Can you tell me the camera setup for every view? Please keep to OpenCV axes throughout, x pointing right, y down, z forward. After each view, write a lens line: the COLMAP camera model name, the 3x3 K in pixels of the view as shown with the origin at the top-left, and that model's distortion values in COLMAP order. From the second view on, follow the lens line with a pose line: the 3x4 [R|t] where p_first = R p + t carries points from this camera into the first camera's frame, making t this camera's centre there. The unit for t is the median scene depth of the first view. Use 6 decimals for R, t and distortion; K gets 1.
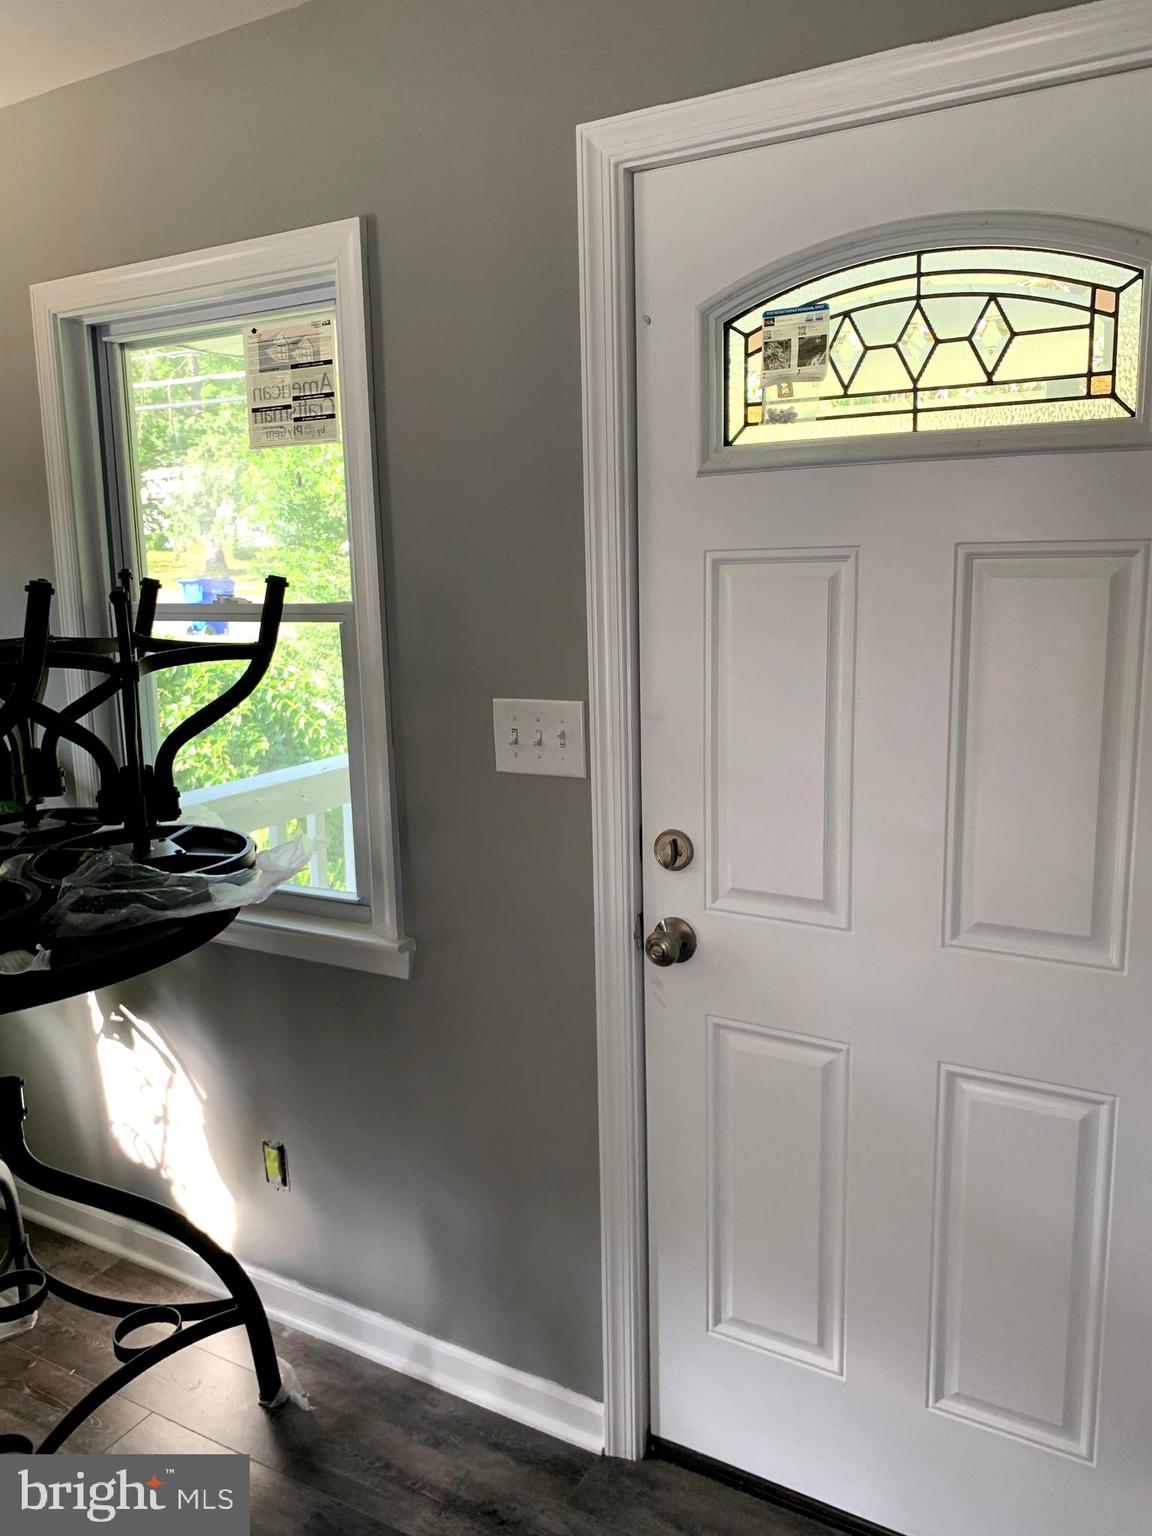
lens RADIAL K [[1178.6, 0, 574.3], [0, 1178.6, 764.9], [0, 0, 1]] dist [0.004288, -0.006316]
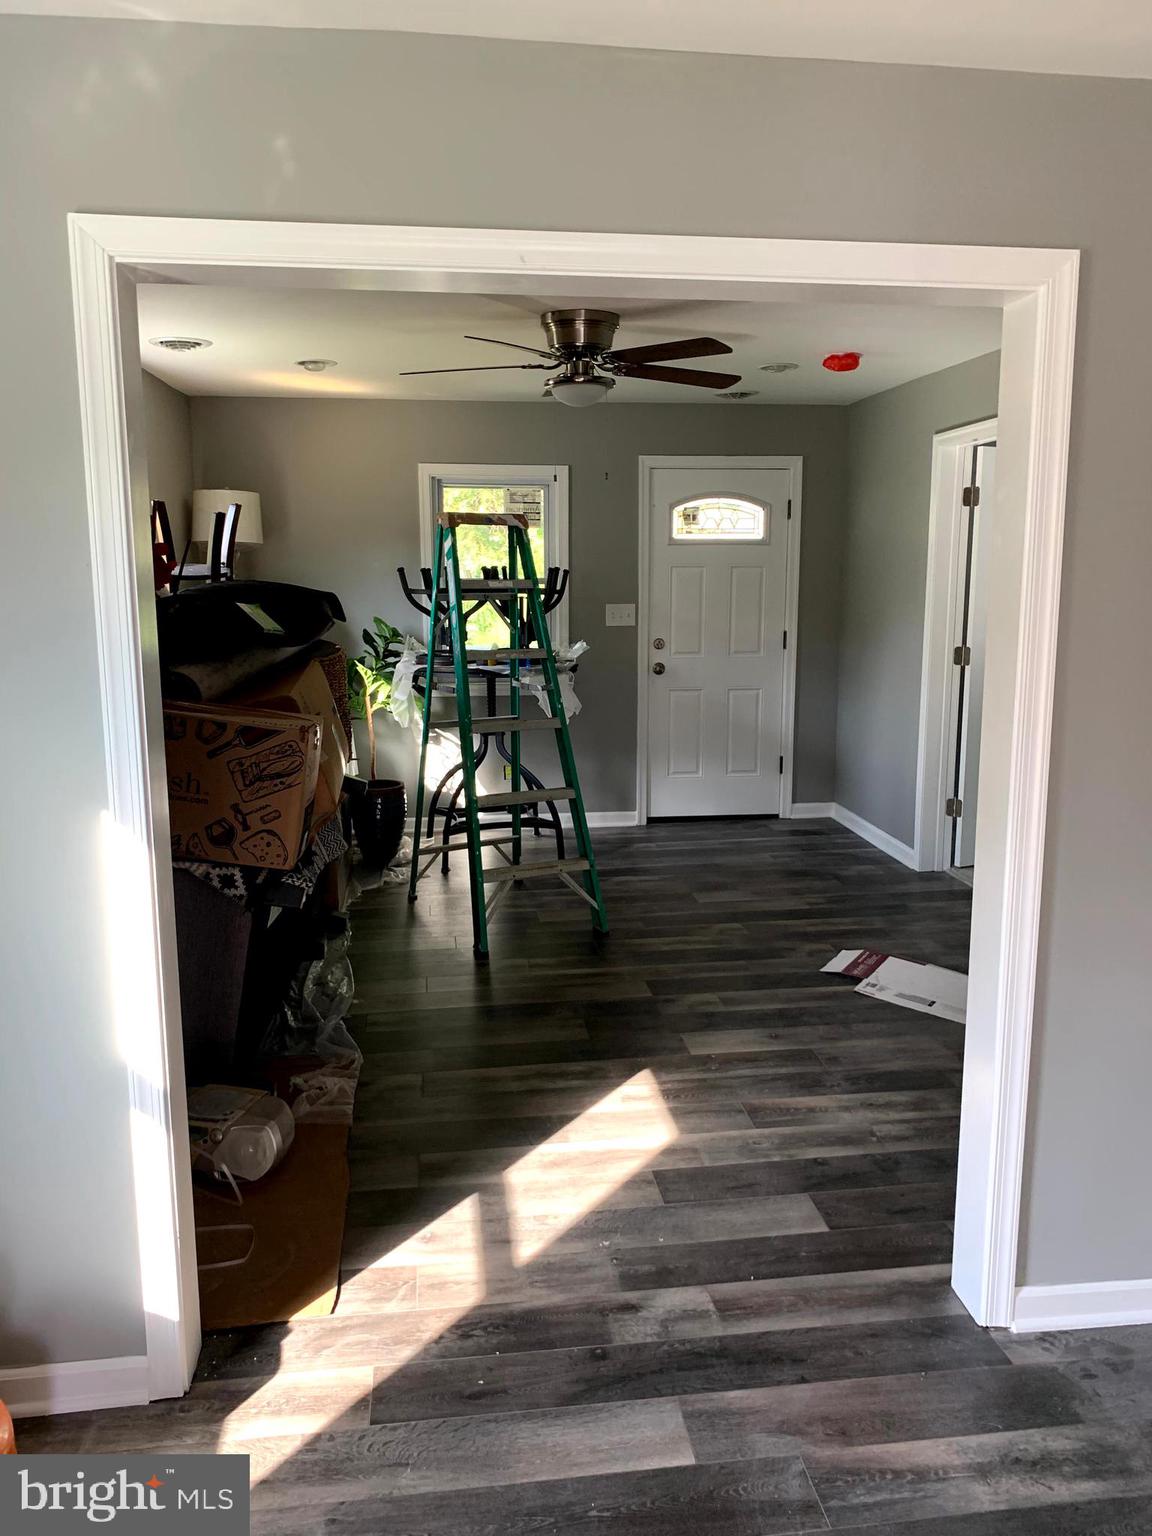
lens RADIAL K [[1178.6, 0, 573.8], [0, 1178.6, 769.2], [0, 0, 1]] dist [0.004288, -0.006316]
pose [[0.772616, -0.092504, 0.628098, -2.401210], [0.092362, 0.995180, 0.032952, 0.306748], [-0.628119, 0.032553, 0.777436, -1.657687]]
